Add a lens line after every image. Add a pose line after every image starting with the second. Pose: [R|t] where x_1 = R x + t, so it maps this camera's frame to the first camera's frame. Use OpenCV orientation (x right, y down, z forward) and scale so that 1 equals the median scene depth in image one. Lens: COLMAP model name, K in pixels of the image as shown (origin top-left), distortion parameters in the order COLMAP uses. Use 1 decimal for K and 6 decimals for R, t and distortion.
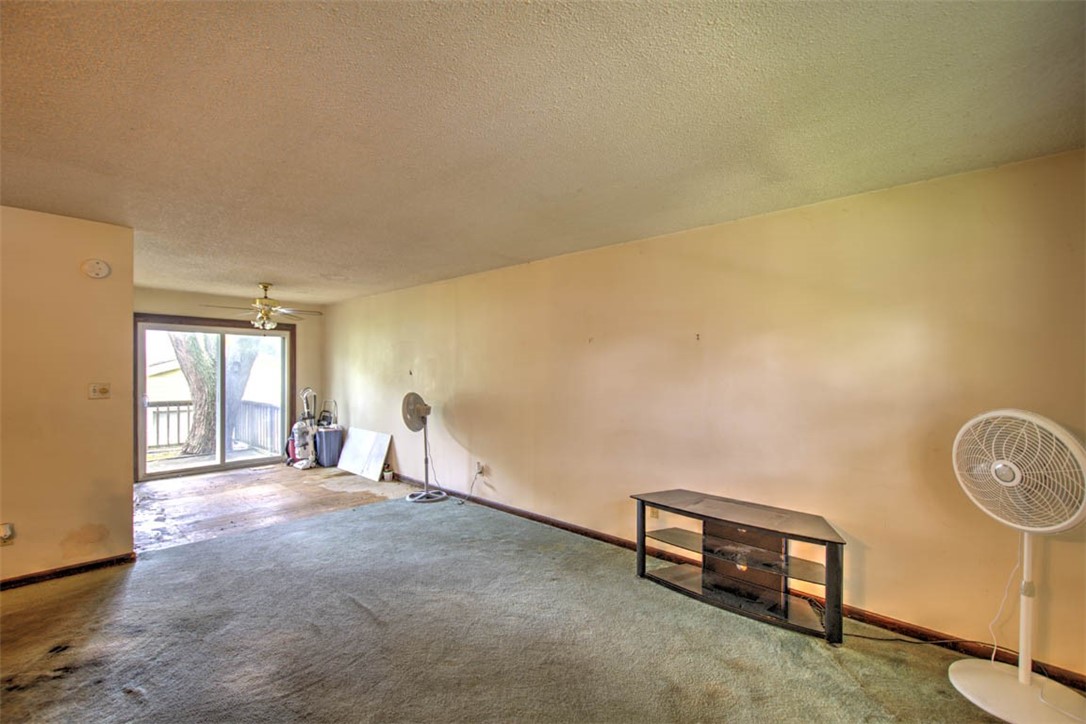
lens RADIAL K [[471.7, 0, 542.5], [0, 471.7, 366.3], [0, 0, 1]] dist [0.002160, 0.000084]
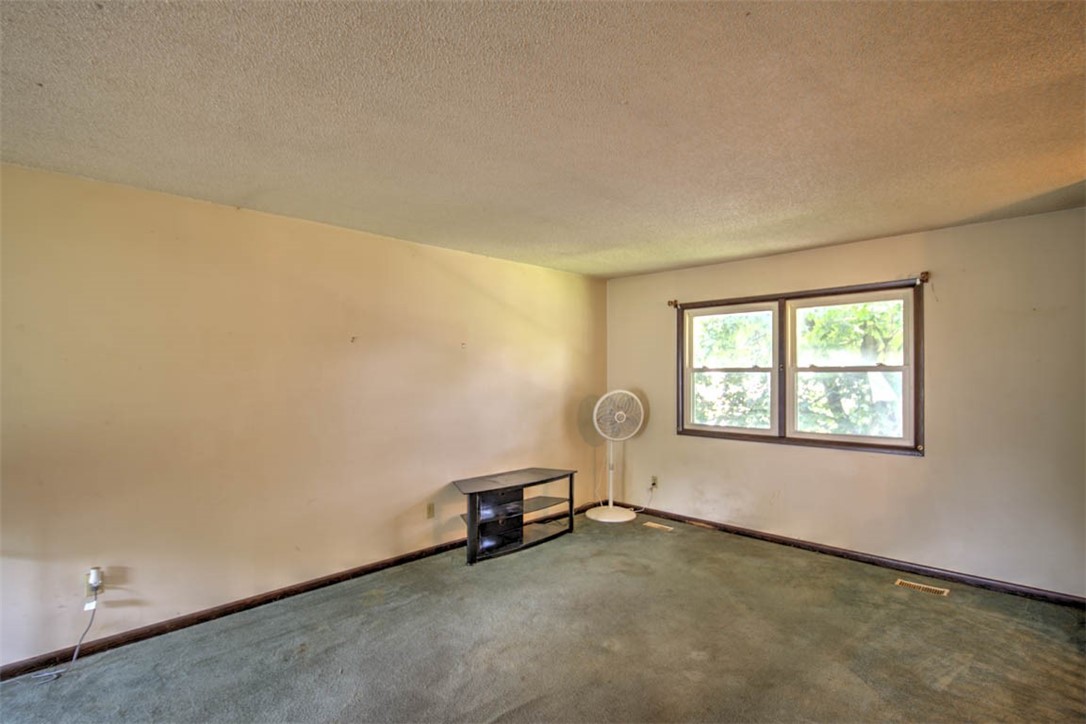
lens RADIAL K [[527.8, 0, 545.7], [0, 527.8, 364.2], [0, 0, 1]] dist [-0.003794, -0.001039]
pose [[0.032227, 0.012976, 0.999396, -1.036799], [-0.002112, 0.999914, -0.012915, 0.000472], [-0.999478, -0.001694, 0.032252, 0.814482]]
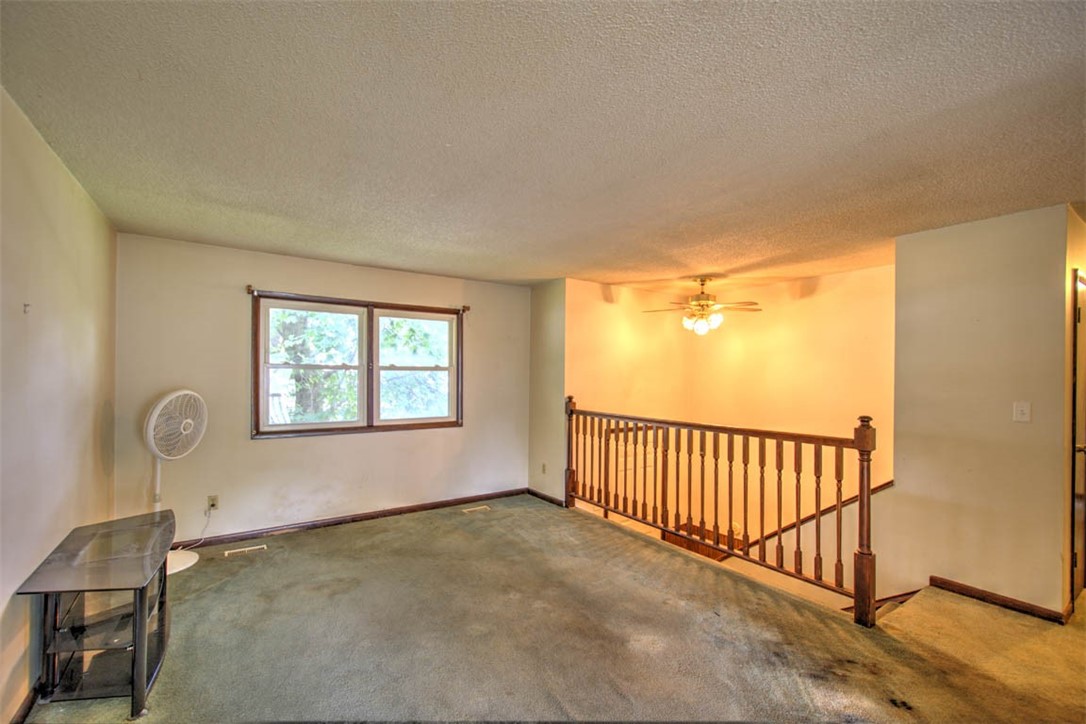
lens RADIAL K [[462.4, 0, 545.2], [0, 462.4, 370.7], [0, 0, 1]] dist [0.004404, -0.003117]
pose [[-0.975310, -0.015898, 0.220268, -0.431982], [-0.017614, 0.999828, -0.005831, 0.003265], [-0.220138, -0.009566, -0.975422, 1.510994]]
